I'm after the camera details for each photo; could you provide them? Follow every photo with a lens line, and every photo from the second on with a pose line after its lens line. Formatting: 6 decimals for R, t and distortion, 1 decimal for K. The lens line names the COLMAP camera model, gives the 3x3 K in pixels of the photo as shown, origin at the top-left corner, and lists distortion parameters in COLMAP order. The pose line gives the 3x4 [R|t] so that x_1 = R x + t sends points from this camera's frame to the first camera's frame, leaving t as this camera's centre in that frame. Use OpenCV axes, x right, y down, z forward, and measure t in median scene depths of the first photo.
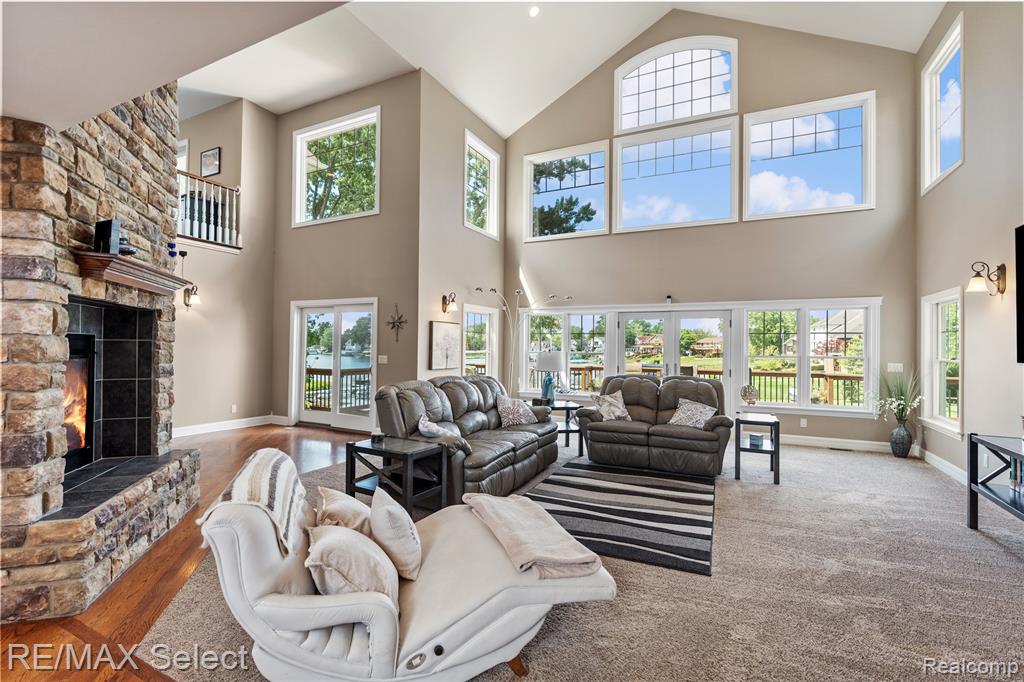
lens RADIAL K [[453.7, 0, 510.1], [0, 453.7, 340.8], [0, 0, 1]] dist [-0.000821, 0.000144]
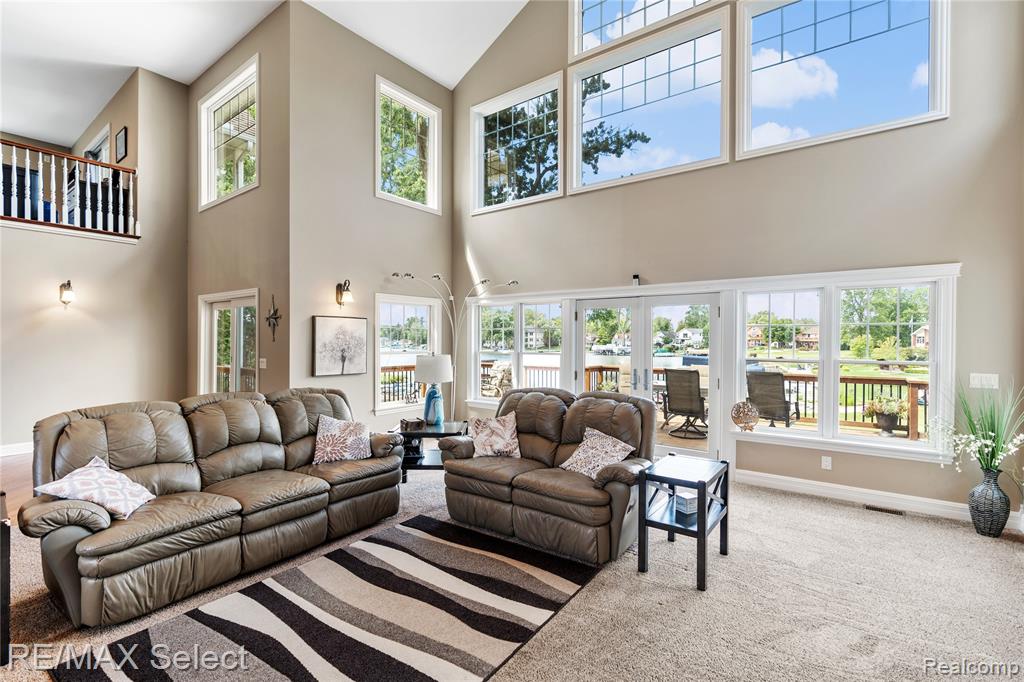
lens RADIAL K [[458.5, 0, 512.0], [0, 458.5, 341.0], [0, 0, 1]] dist [-0.001127, -0.000121]
pose [[0.983231, -0.006705, -0.182243, 0.314688], [0.009597, 0.999842, 0.014991, -0.007594], [0.182114, -0.016488, 0.983139, 0.266669]]
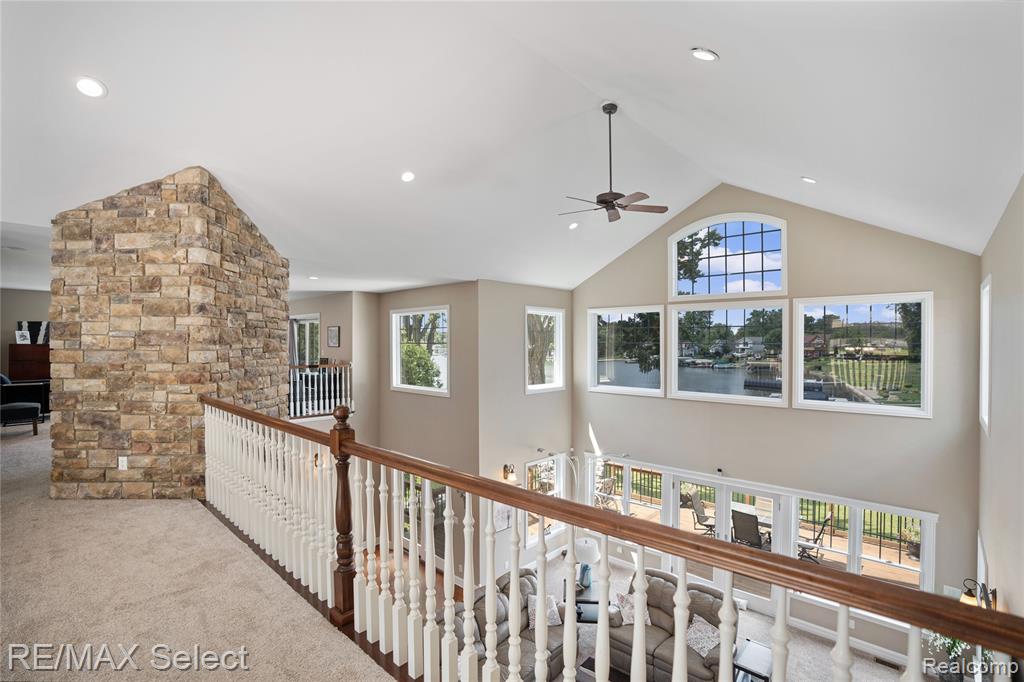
lens RADIAL K [[464.2, 0, 523.7], [0, 464.2, 346.5], [0, 0, 1]] dist [-0.024575, 0.000909]
pose [[0.963792, -0.013330, -0.266320, 0.224925], [0.019334, 0.999614, 0.019933, -0.439247], [0.265952, -0.024360, 0.963679, -0.115623]]
